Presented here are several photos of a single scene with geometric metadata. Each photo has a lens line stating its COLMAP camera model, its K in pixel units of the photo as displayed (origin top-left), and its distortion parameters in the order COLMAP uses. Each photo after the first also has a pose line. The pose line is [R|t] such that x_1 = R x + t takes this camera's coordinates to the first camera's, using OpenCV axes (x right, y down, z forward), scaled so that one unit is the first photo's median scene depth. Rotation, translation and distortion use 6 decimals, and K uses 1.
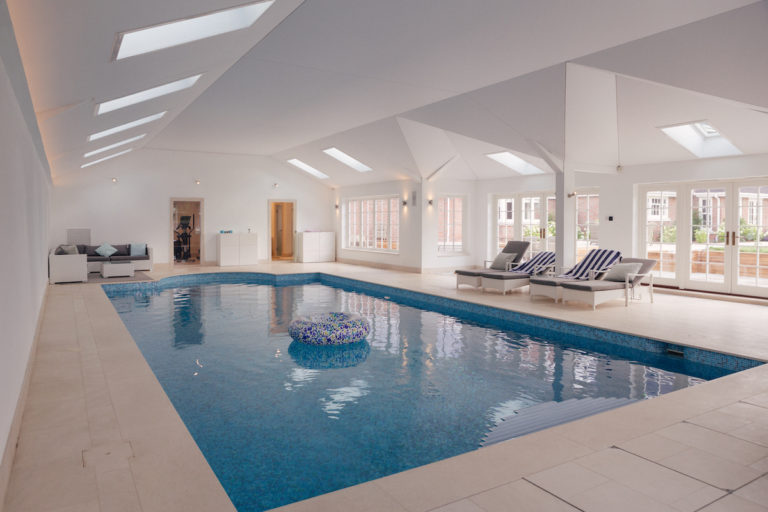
lens RADIAL K [[529.8, 0, 378.0], [0, 529.8, 237.3], [0, 0, 1]] dist [-0.000093, -0.010304]
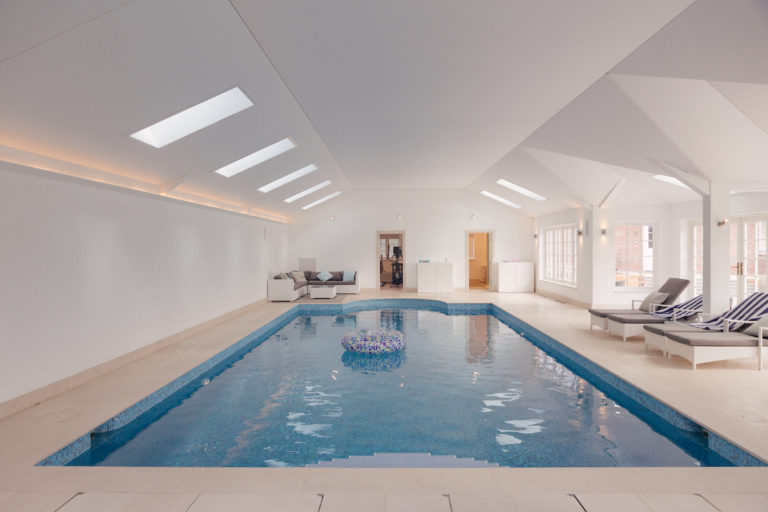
lens RADIAL K [[529.8, 0, 399.1], [0, 529.8, 255.9], [0, 0, 1]] dist [-0.000093, -0.010304]
pose [[0.854407, 0.005546, -0.519574, 0.270034], [-0.011219, 0.999907, -0.007775, -0.014339], [0.519483, 0.012472, 0.854390, 0.050202]]
